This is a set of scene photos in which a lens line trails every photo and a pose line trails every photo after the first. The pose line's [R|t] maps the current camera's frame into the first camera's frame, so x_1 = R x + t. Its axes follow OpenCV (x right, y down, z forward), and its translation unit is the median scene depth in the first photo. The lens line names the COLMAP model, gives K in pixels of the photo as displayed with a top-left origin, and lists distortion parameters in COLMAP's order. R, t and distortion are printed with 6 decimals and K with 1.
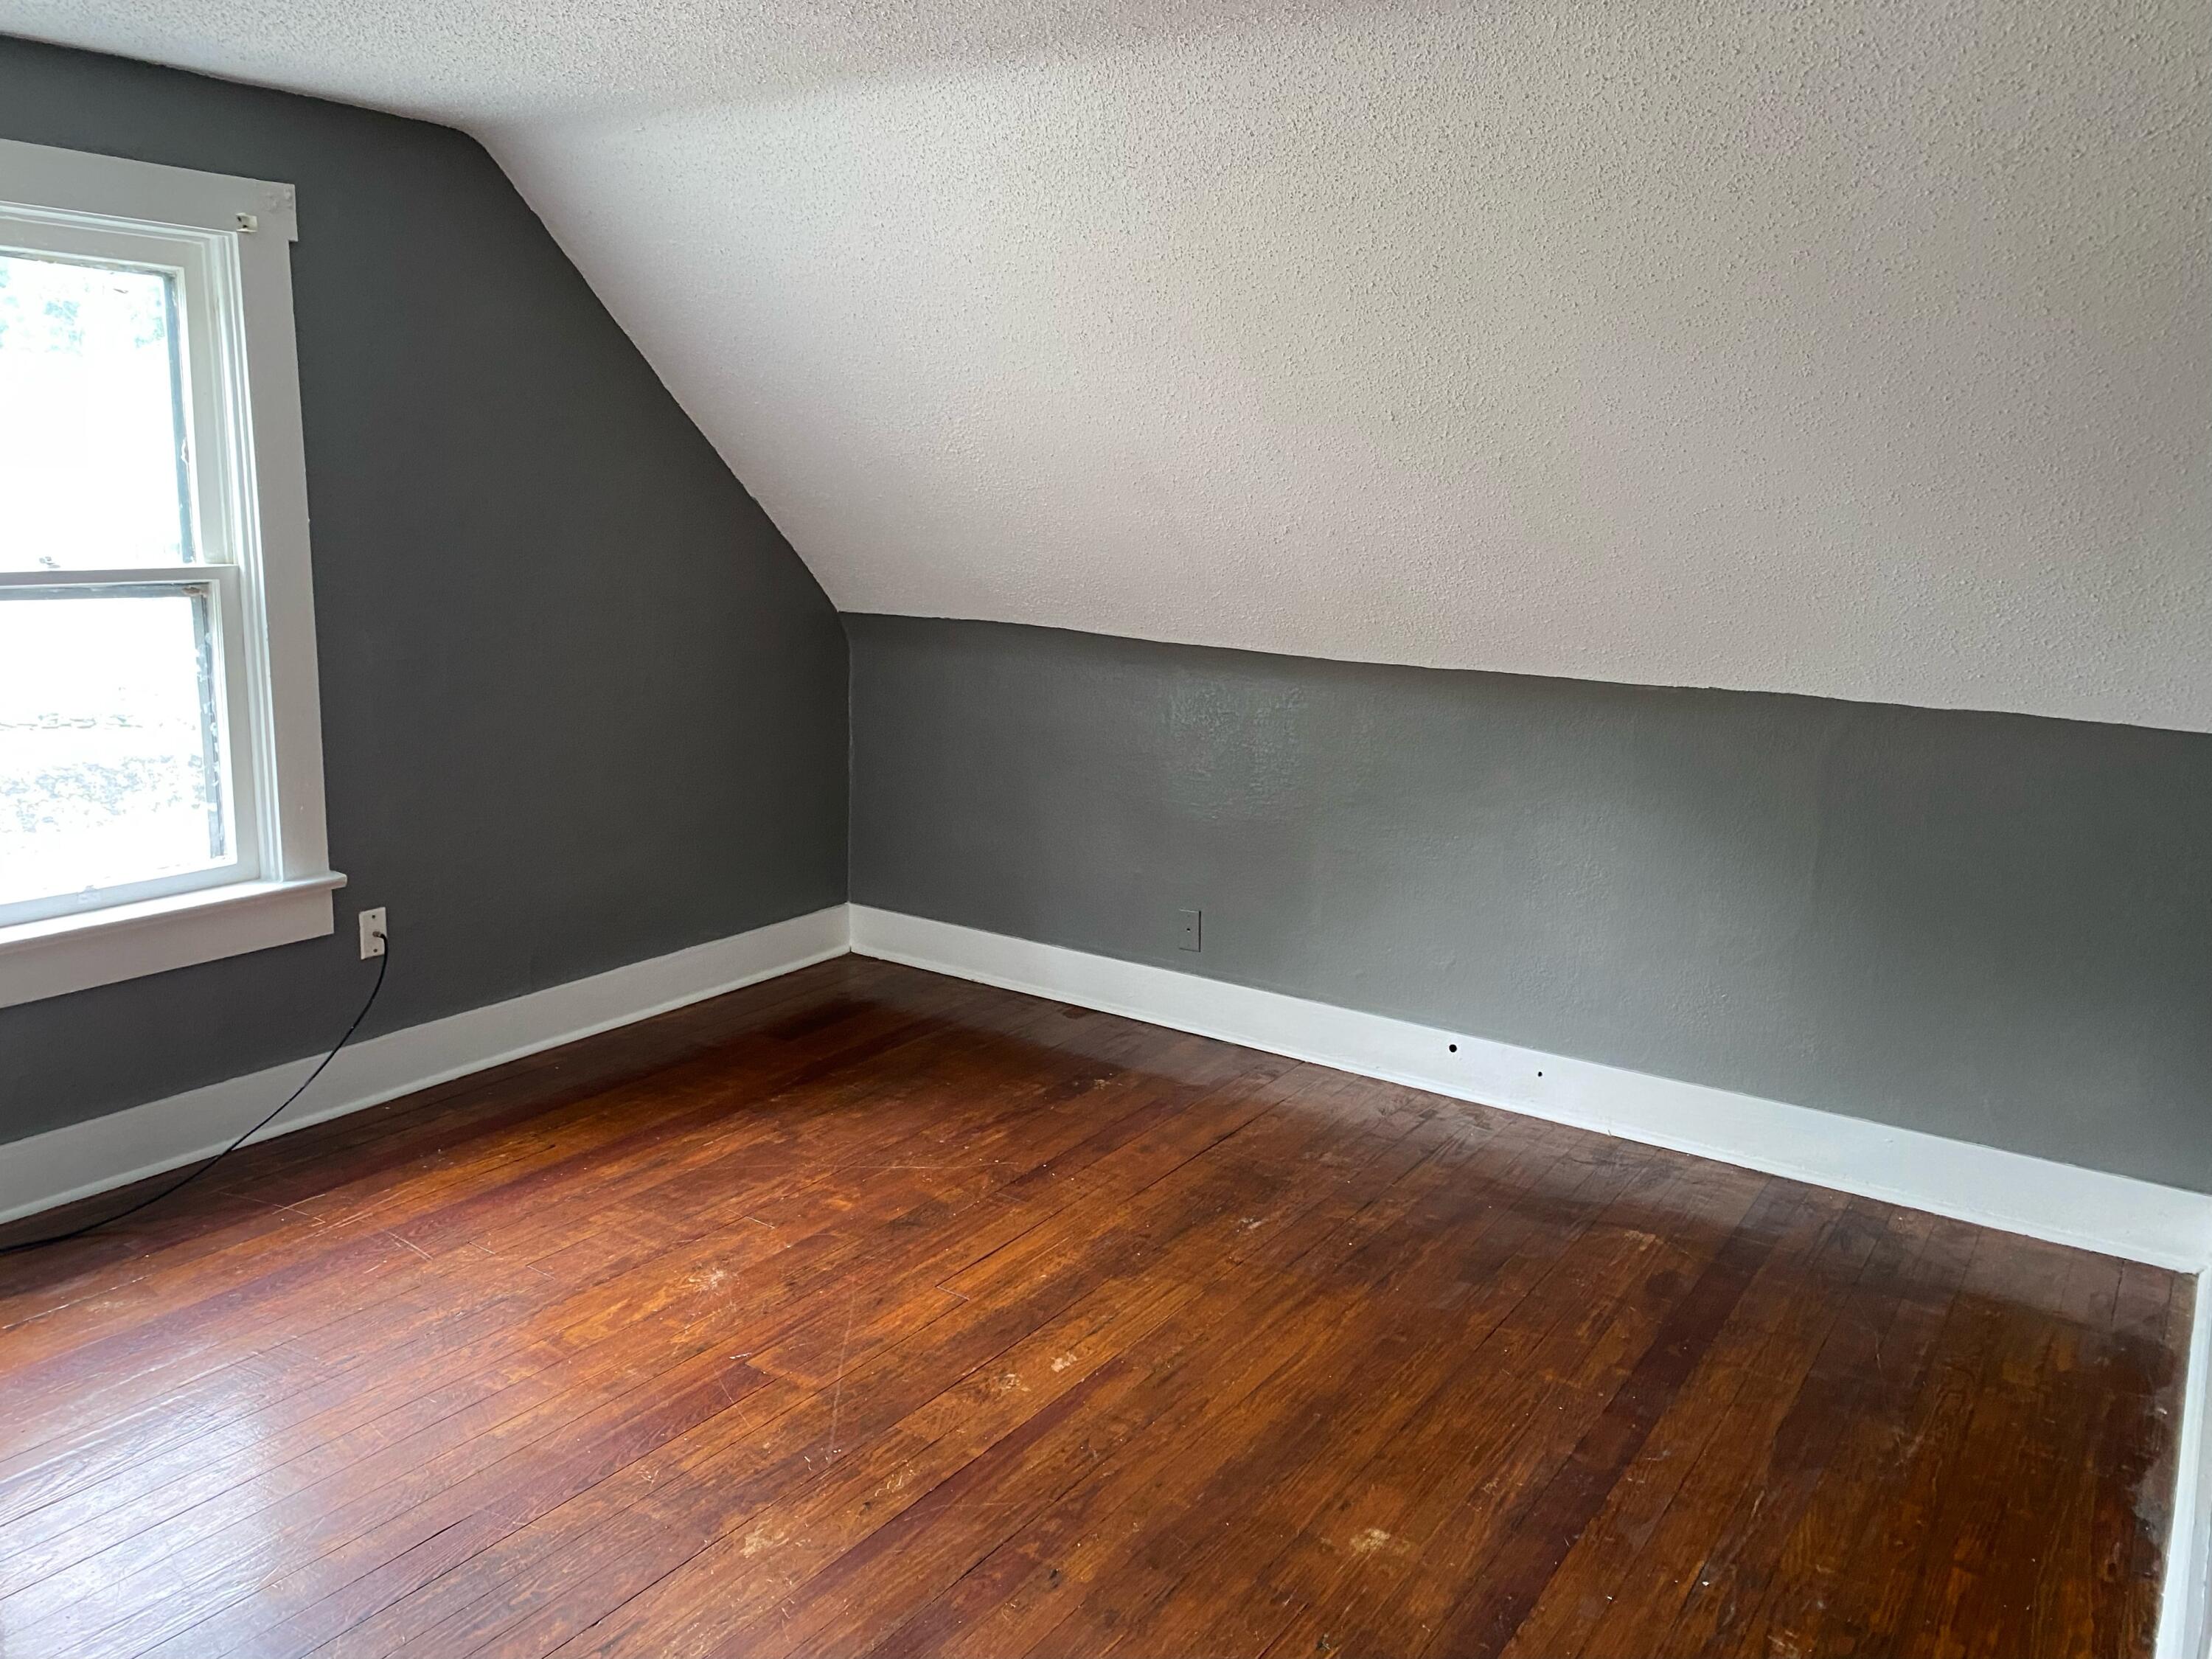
lens RADIAL K [[1723.6, 0, 1123.1], [0, 1723.6, 827.5], [0, 0, 1]] dist [0.093814, -0.084223]
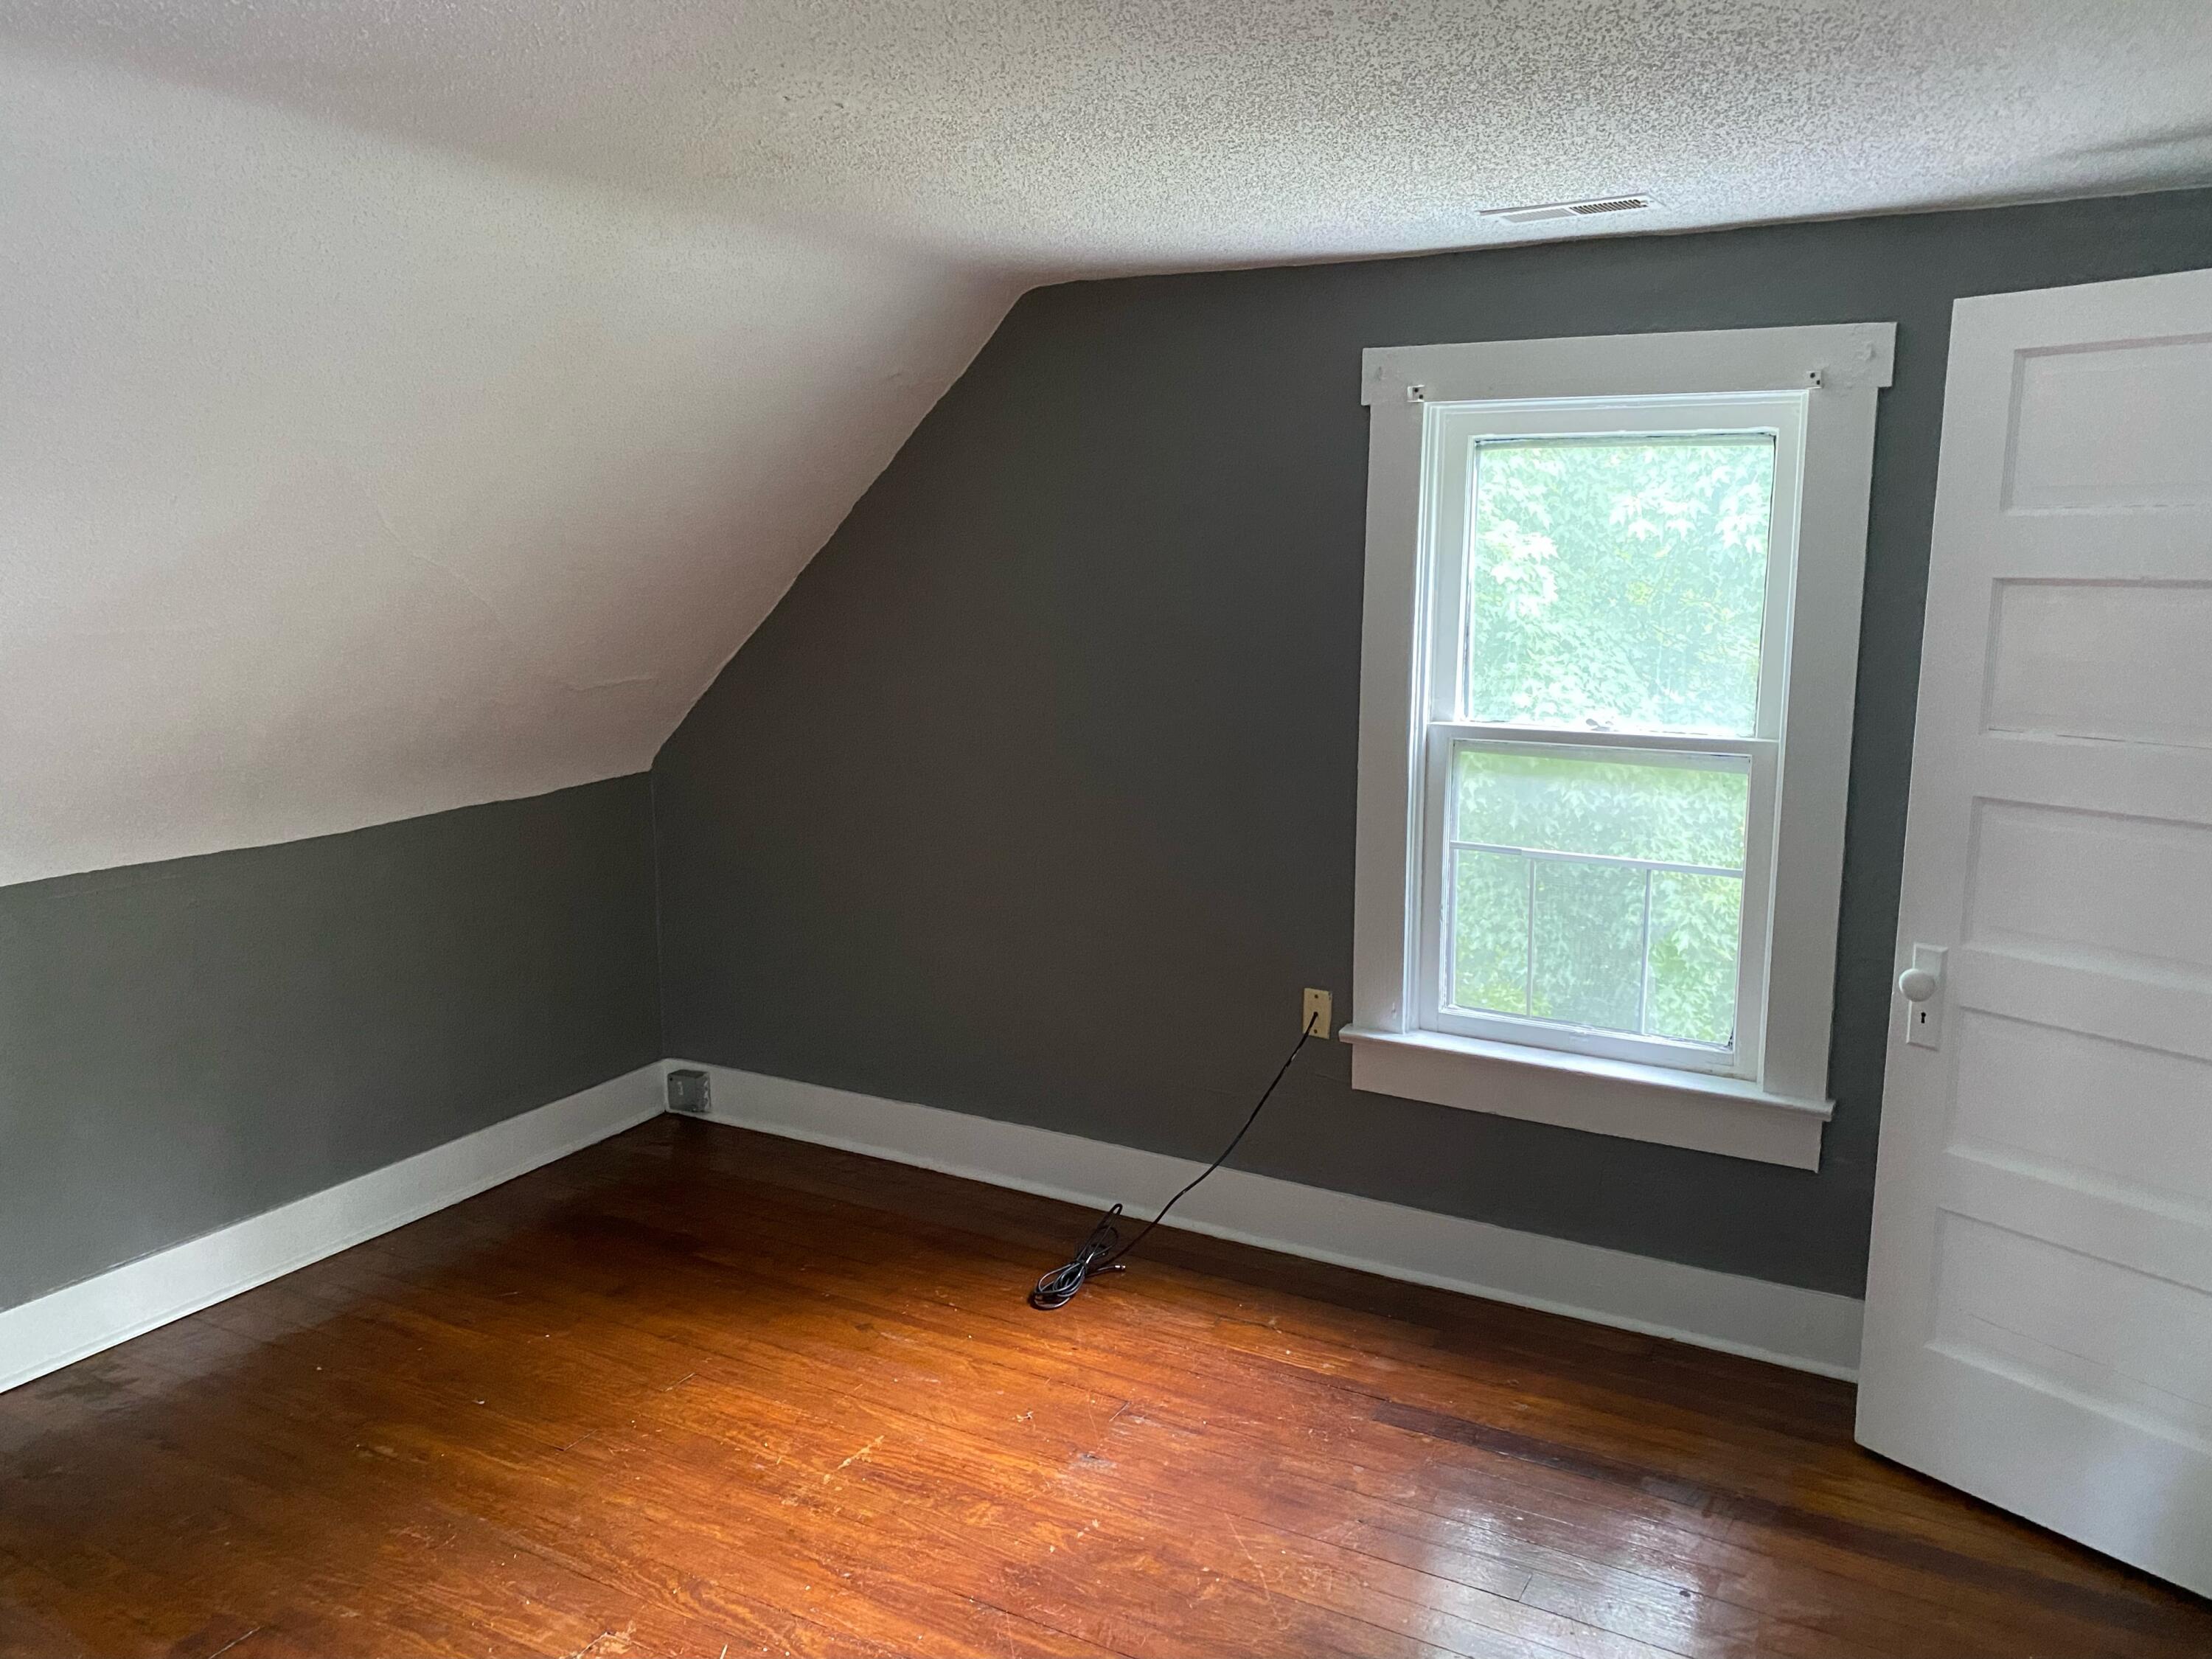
lens RADIAL K [[1723.6, 0, 1123.1], [0, 1723.6, 827.5], [0, 0, 1]] dist [0.093814, -0.084223]
pose [[0.051160, 0.103935, -0.993267, 0.416177], [-0.230797, 0.968877, 0.089496, -0.113750], [0.971656, 0.224665, 0.073555, 0.633771]]
